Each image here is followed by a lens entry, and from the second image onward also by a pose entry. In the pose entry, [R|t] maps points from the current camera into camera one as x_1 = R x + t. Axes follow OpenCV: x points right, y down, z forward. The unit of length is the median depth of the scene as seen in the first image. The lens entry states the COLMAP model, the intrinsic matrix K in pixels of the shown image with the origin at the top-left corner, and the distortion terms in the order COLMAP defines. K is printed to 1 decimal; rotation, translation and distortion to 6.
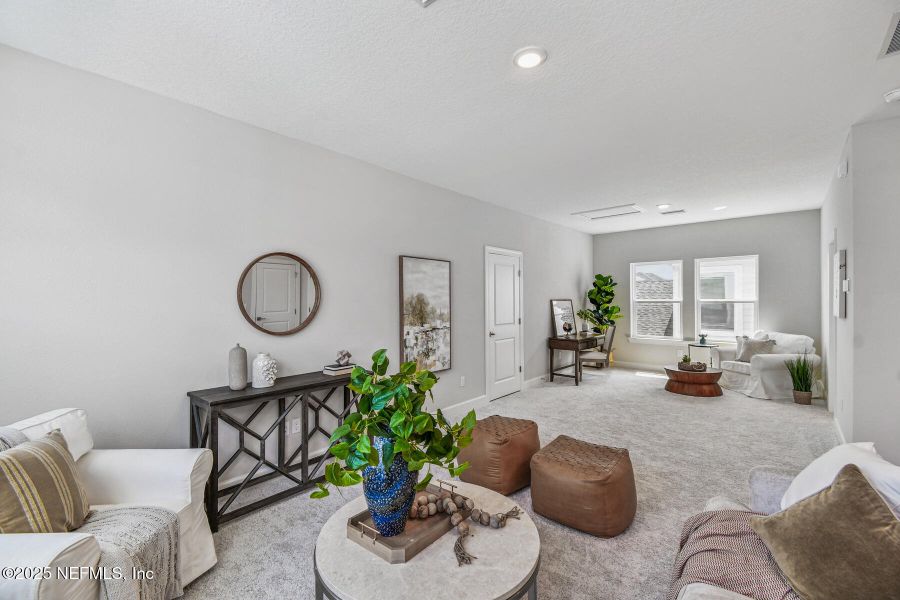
lens RADIAL K [[393.8, 0, 444.8], [0, 393.8, 301.8], [0, 0, 1]] dist [0.038181, -0.021511]
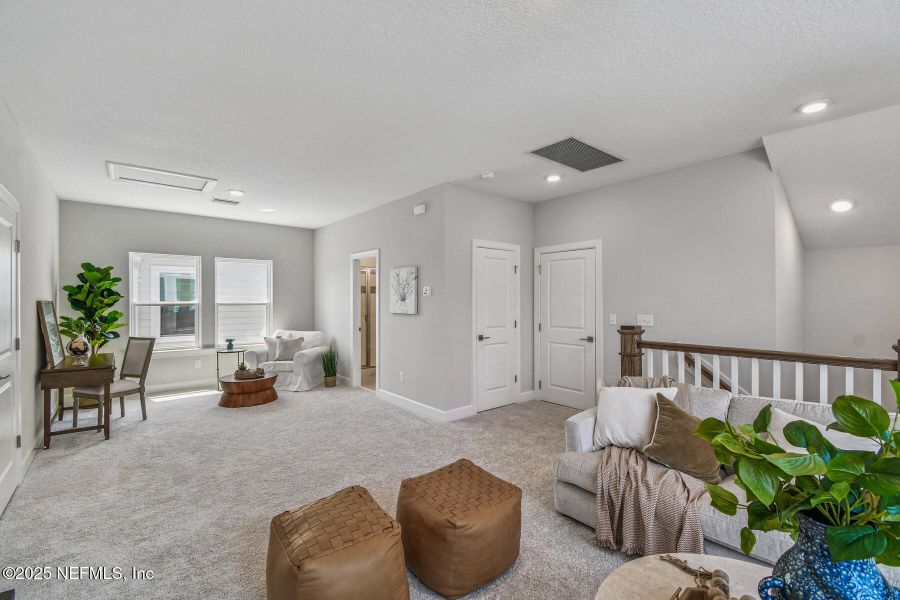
lens RADIAL K [[393.8, 0, 444.8], [0, 393.8, 301.8], [0, 0, 1]] dist [0.038181, -0.021511]
pose [[0.165076, 0.002140, 0.986279, -0.203257], [0.006188, 0.999976, -0.003206, 0.000558], [-0.986261, 0.006632, 0.165058, 0.377118]]
